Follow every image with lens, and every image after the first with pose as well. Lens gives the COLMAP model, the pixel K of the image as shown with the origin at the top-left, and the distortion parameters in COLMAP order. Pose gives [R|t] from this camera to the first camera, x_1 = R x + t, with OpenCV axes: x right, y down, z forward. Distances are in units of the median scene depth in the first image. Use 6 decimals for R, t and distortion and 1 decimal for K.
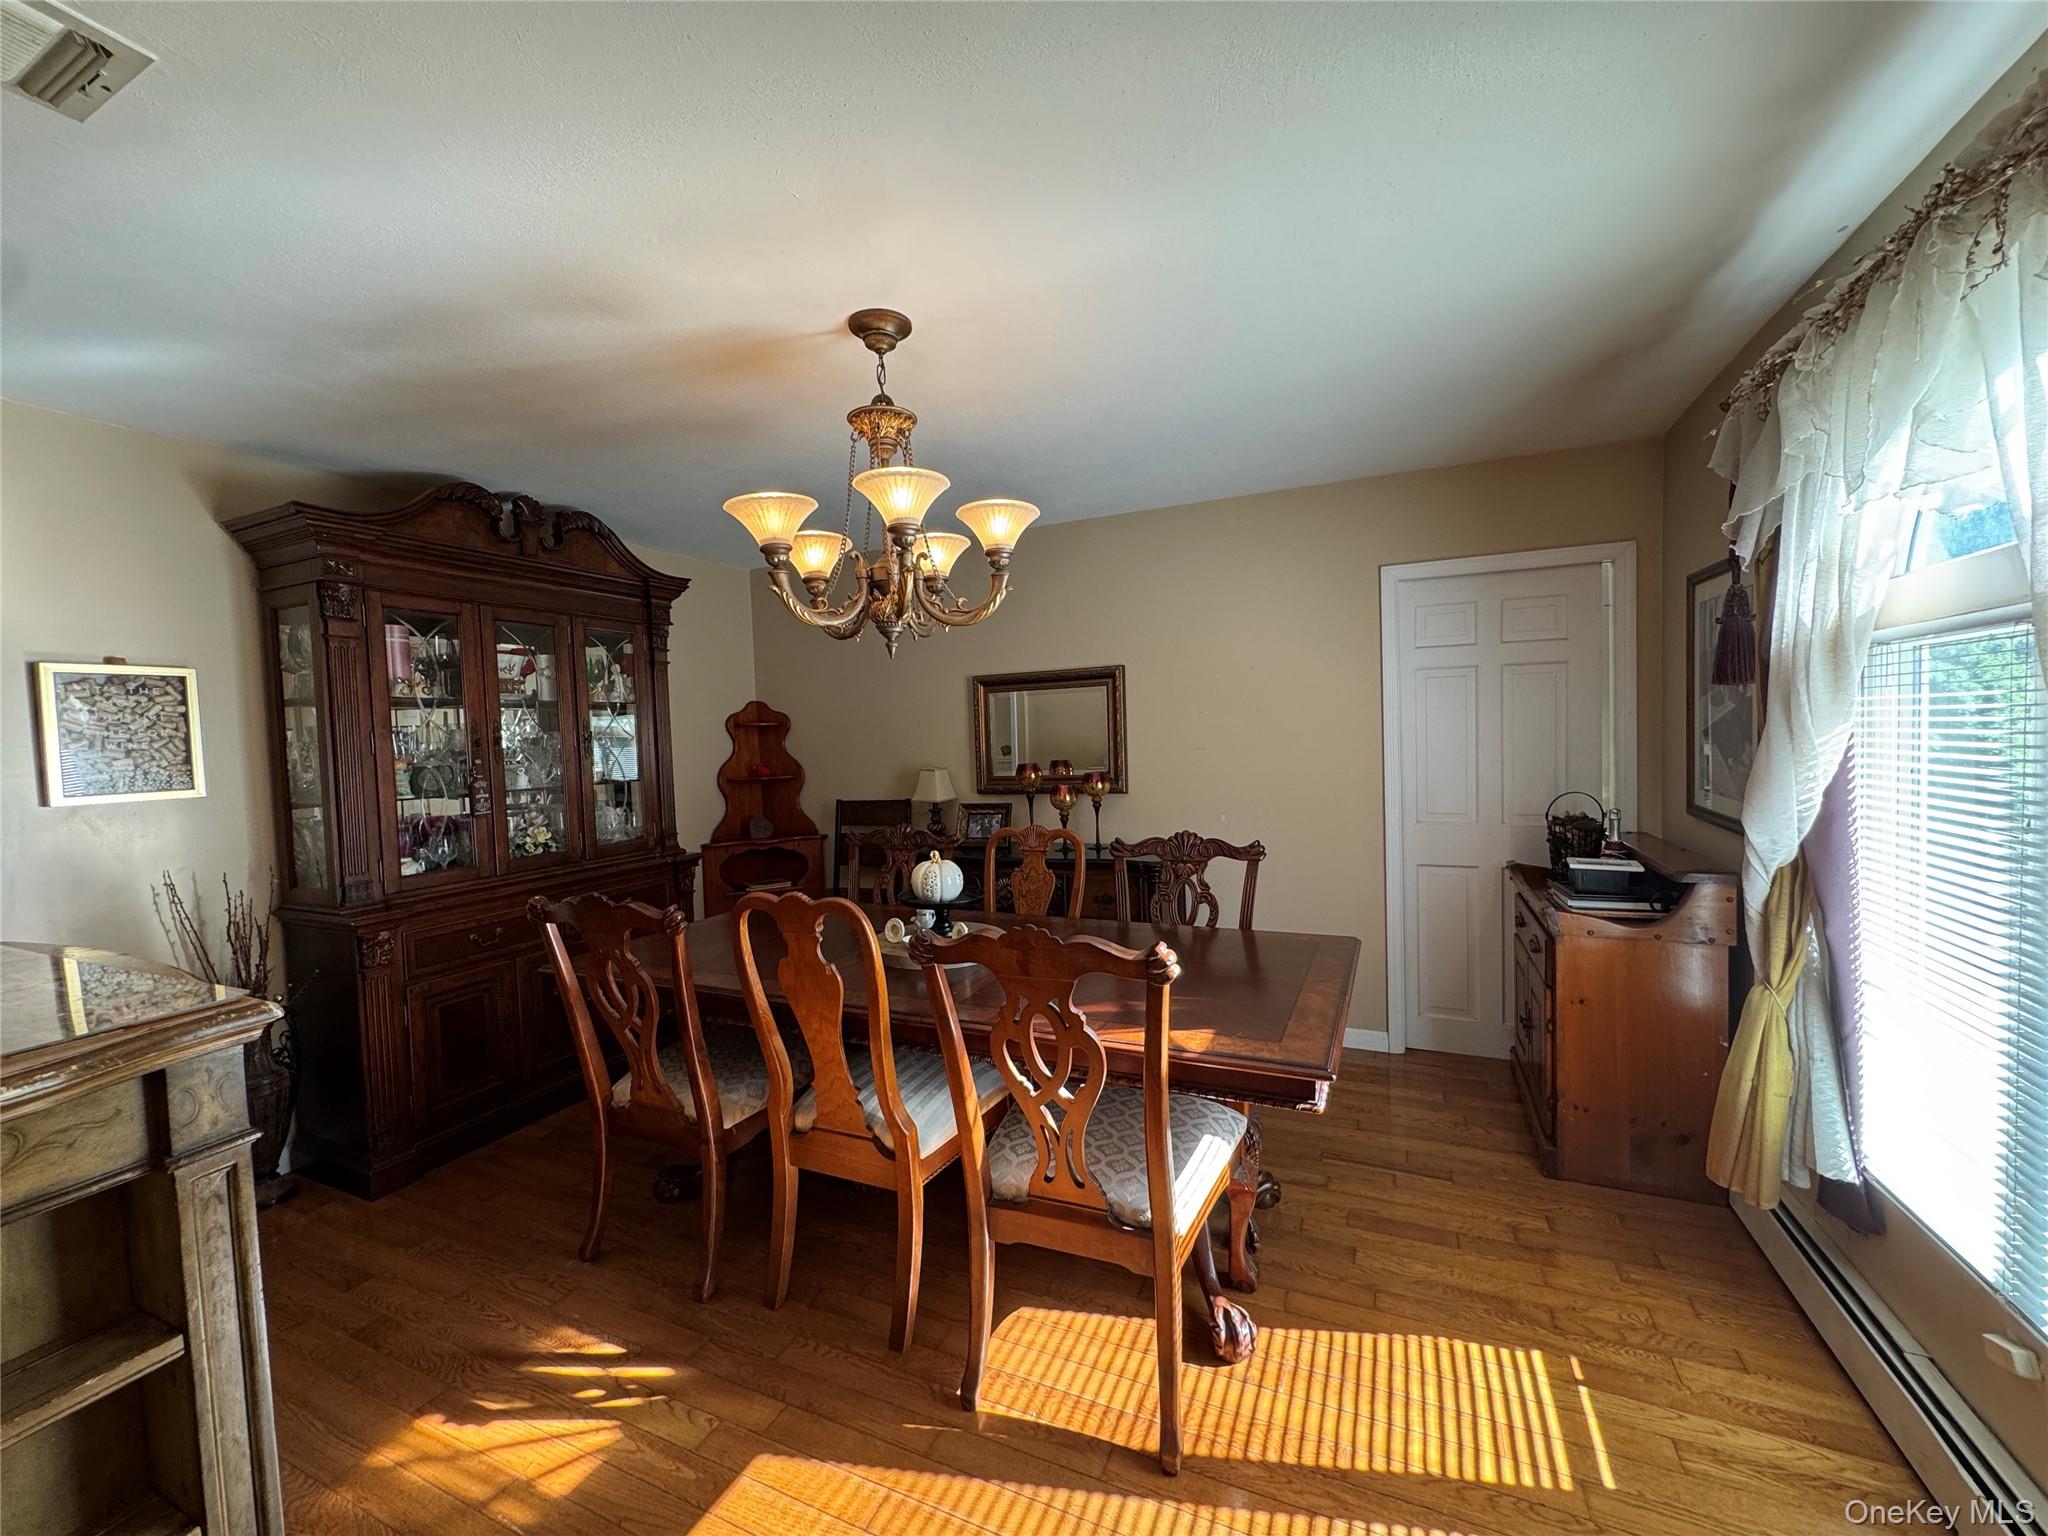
lens RADIAL K [[815.4, 0, 1023.9], [0, 815.4, 770.3], [0, 0, 1]] dist [-0.003824, -0.000328]
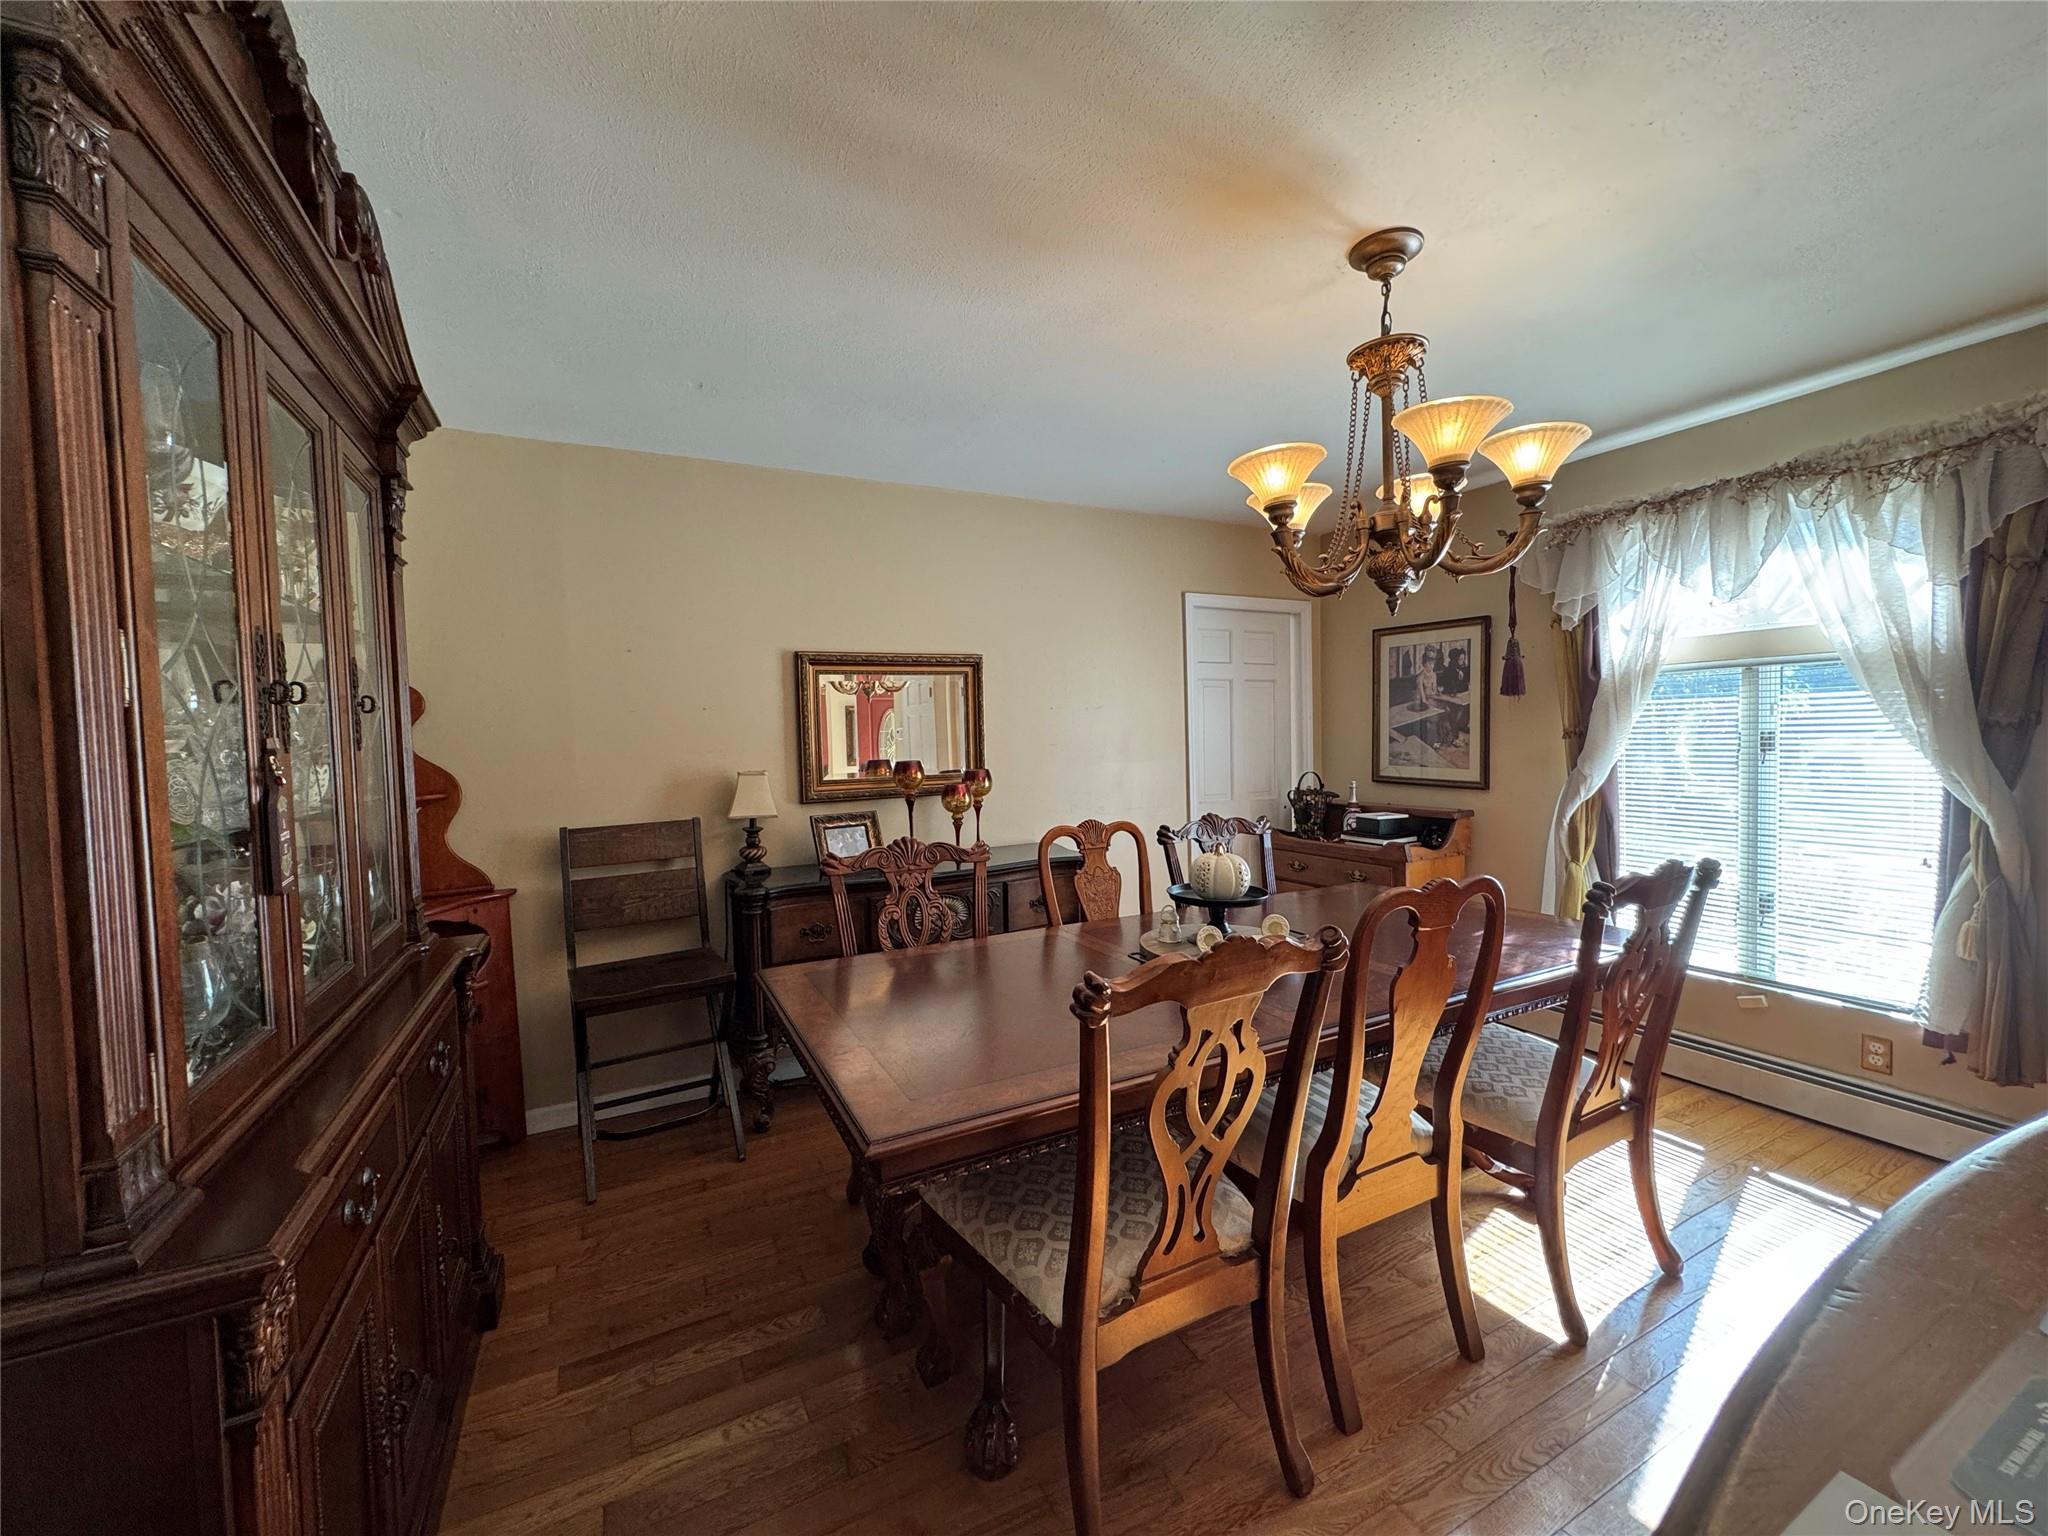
lens RADIAL K [[815.4, 0, 1029.3], [0, 815.4, 771.8], [0, 0, 1]] dist [-0.003824, -0.000328]
pose [[0.615105, -0.020109, 0.788189, -0.580835], [0.041716, 0.999105, -0.007065, 0.013992], [-0.787341, 0.037226, 0.615393, 0.379350]]
